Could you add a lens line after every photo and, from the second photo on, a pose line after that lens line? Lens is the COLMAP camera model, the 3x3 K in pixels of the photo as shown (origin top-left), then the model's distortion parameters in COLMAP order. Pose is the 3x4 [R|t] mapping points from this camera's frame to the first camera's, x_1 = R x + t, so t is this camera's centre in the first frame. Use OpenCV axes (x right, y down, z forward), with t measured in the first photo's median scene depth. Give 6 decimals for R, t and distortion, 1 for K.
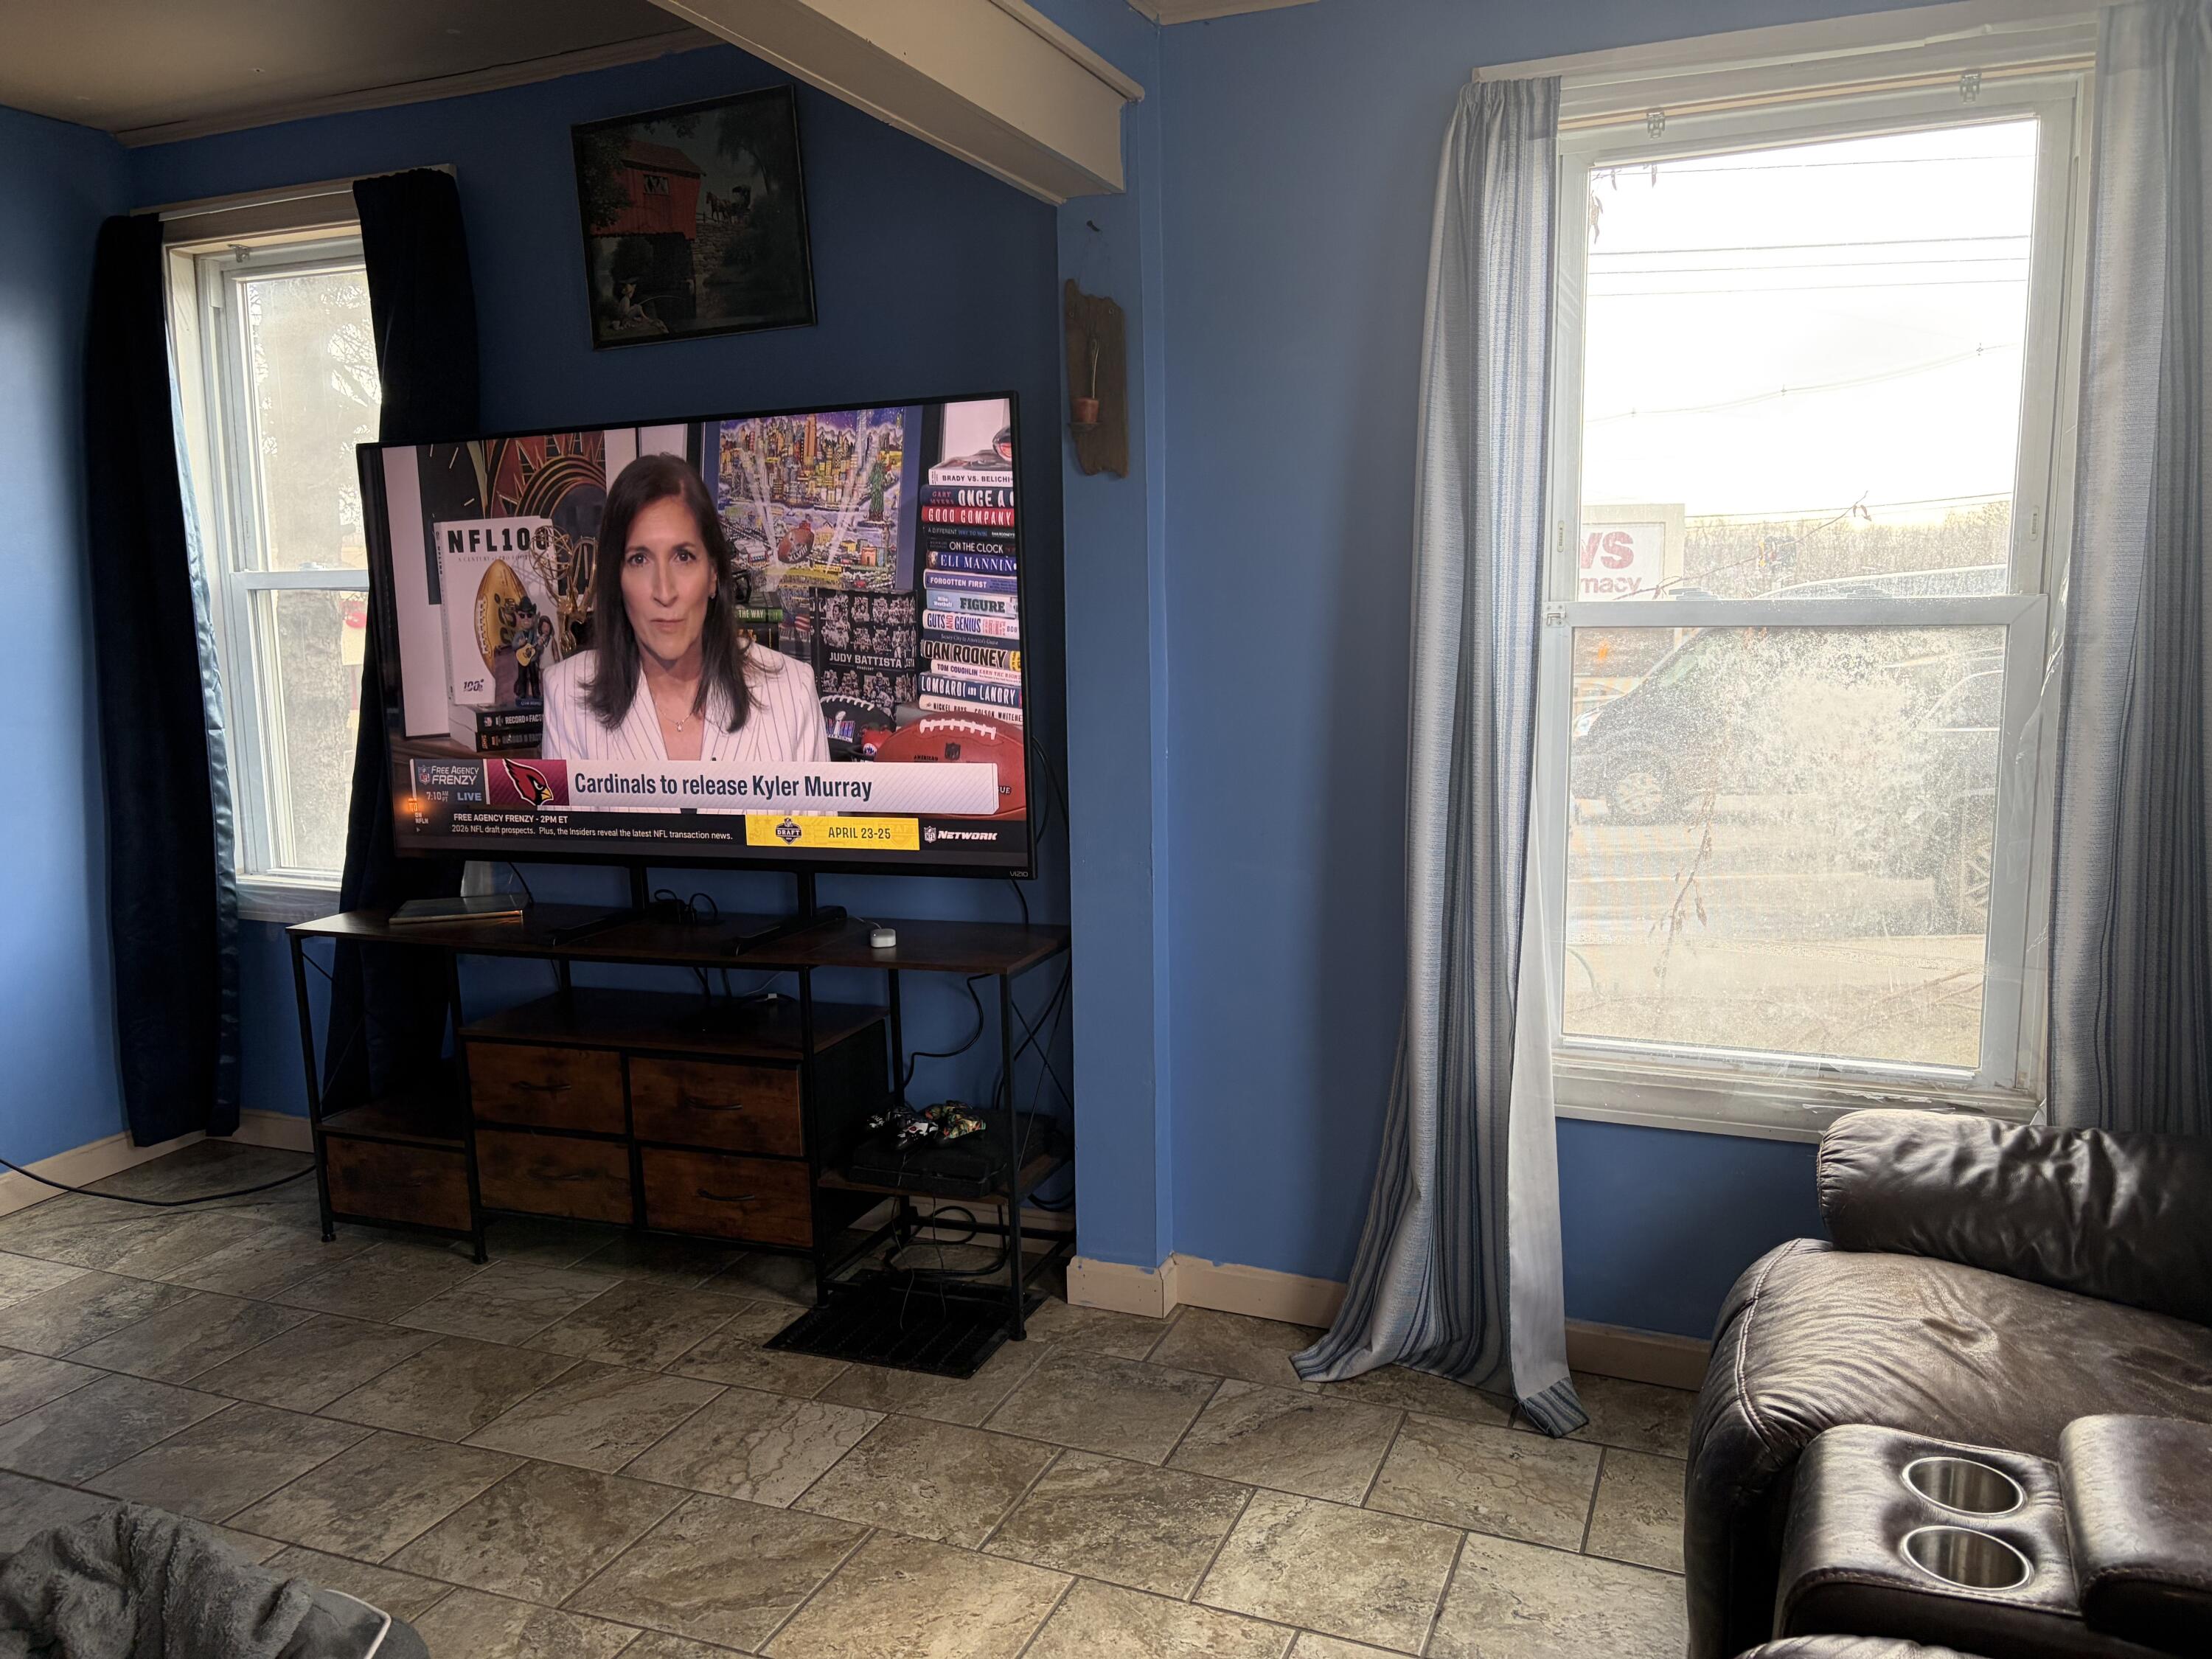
lens RADIAL K [[1676.1, 0, 1097.2], [0, 1676.1, 826.3], [0, 0, 1]] dist [0.056902, -0.067529]
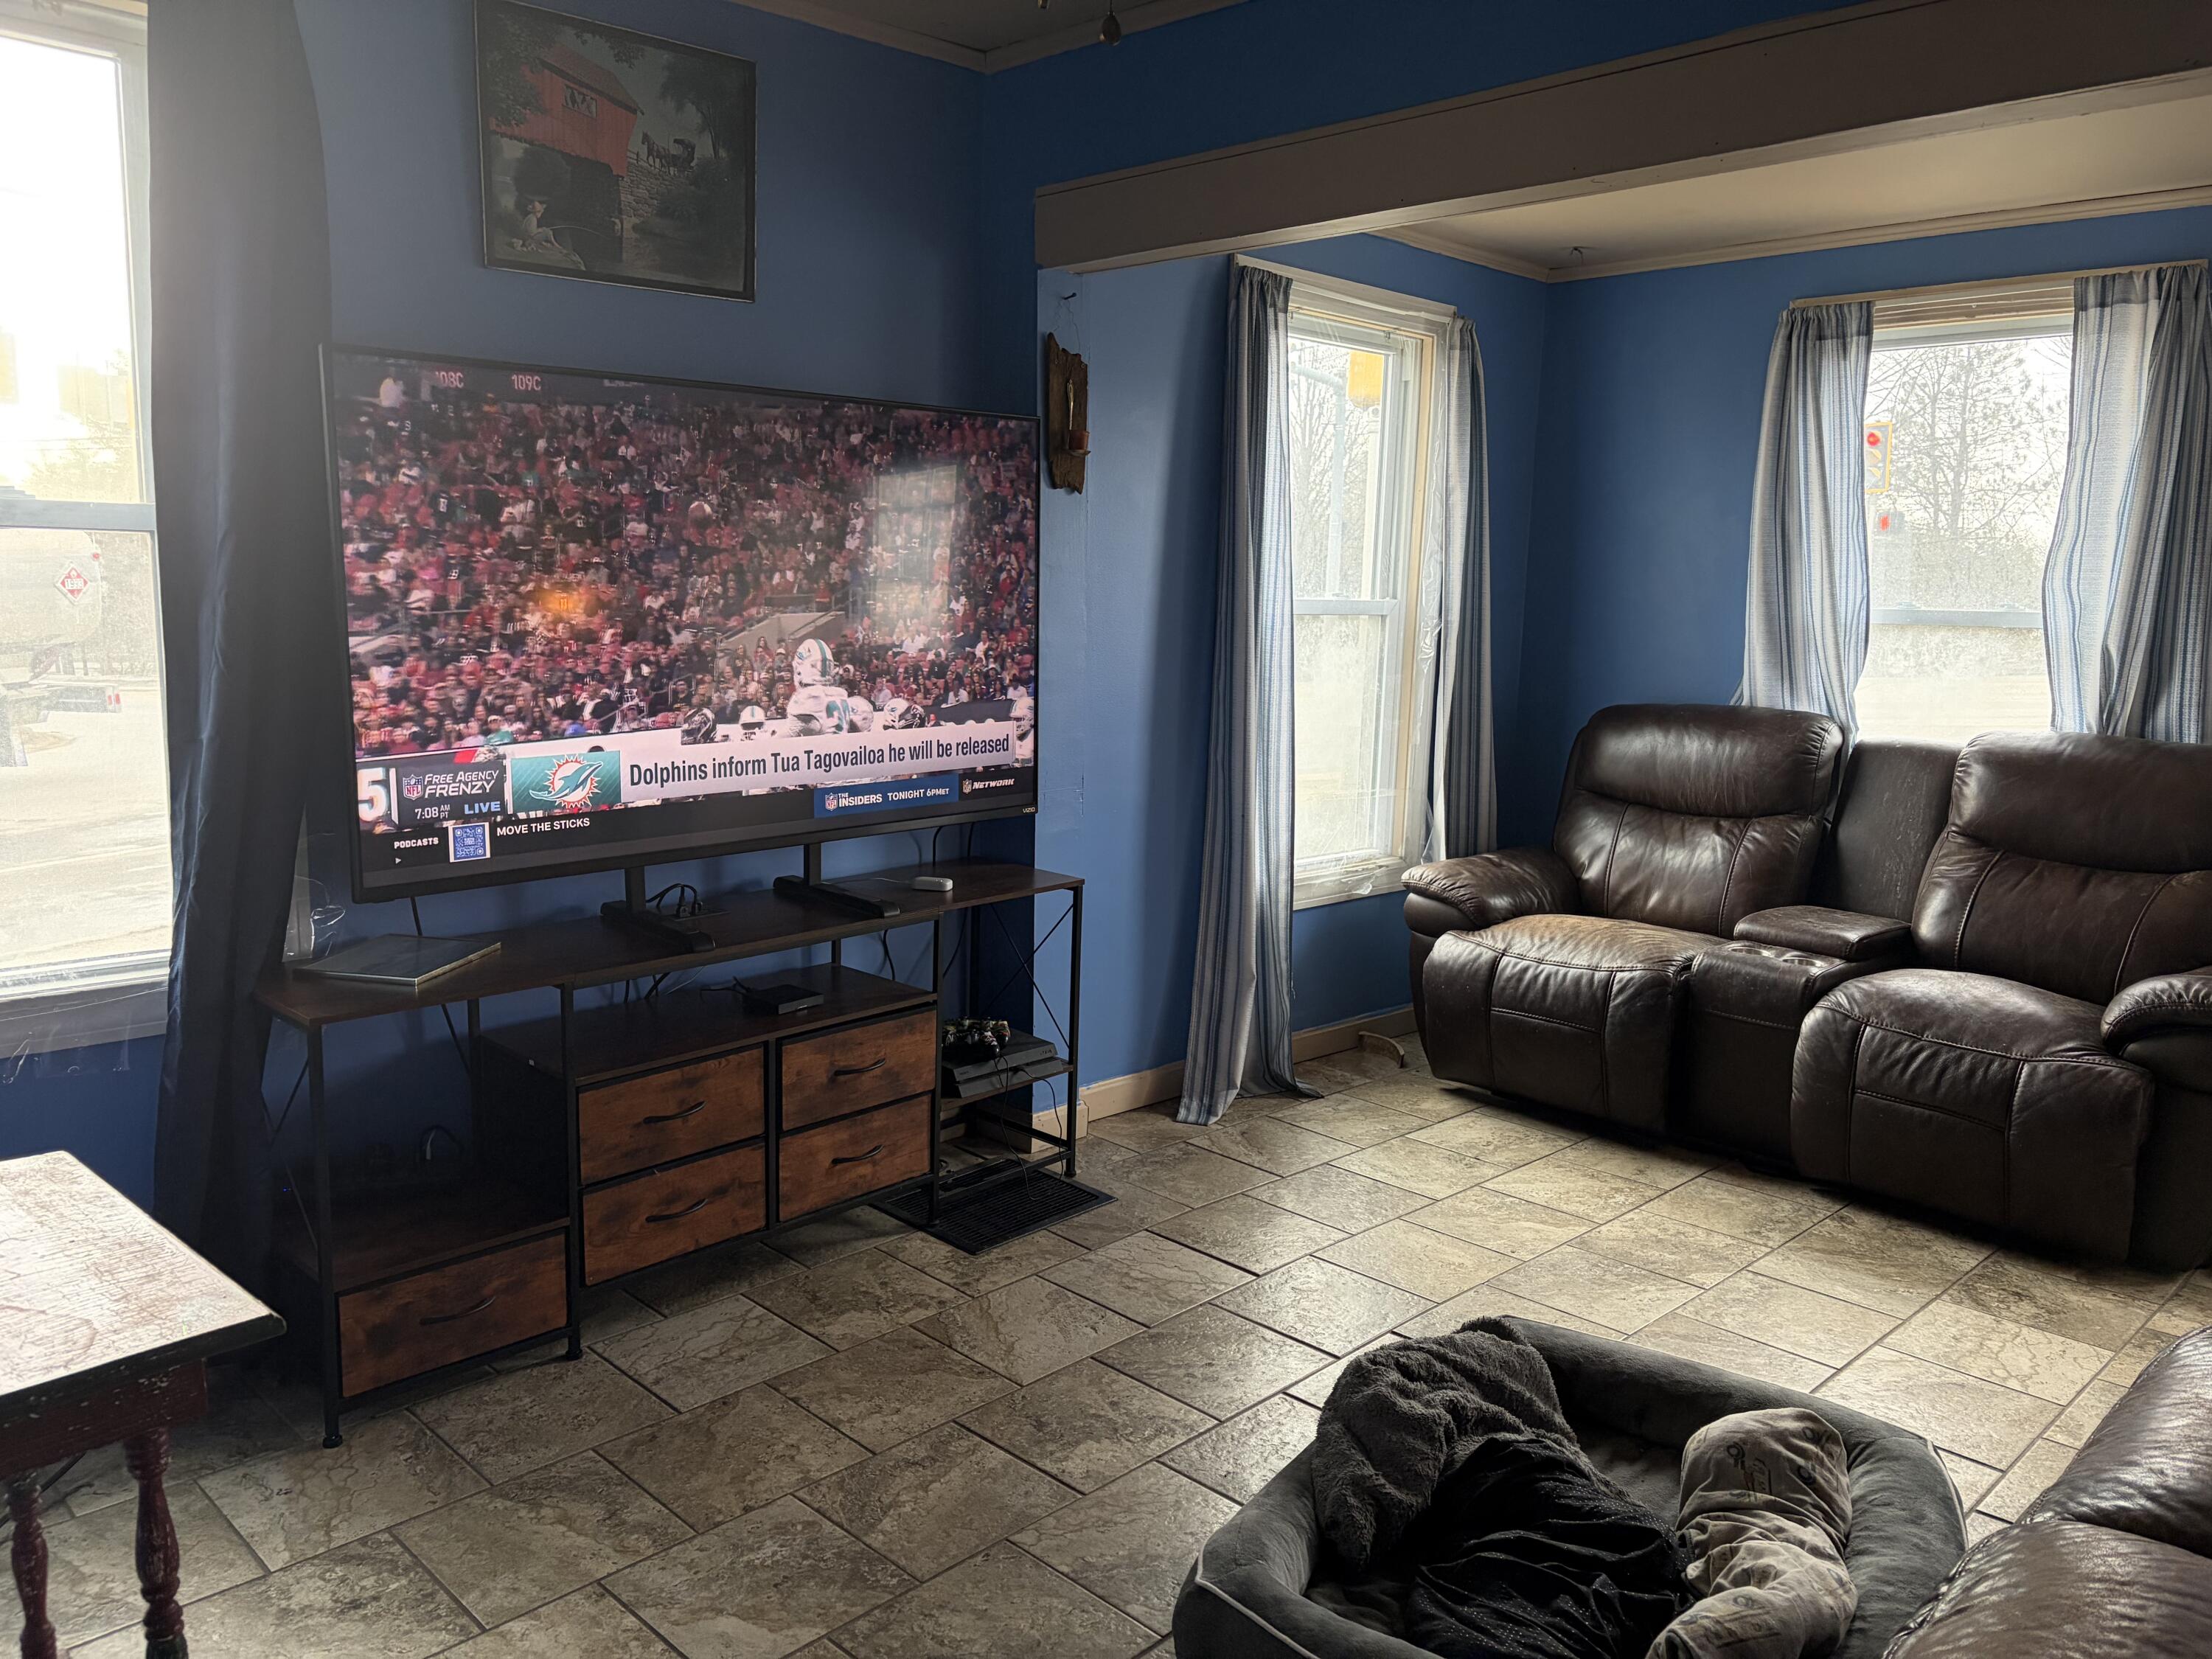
lens RADIAL K [[1646.6, 0, 1107.2], [0, 1646.6, 819.8], [0, 0, 1]] dist [0.105306, -0.131226]
pose [[0.379168, -0.105979, 0.919239, -1.053940], [0.094861, 0.992638, 0.075313, -0.046282], [-0.920453, 0.058643, 0.386429, 0.444985]]
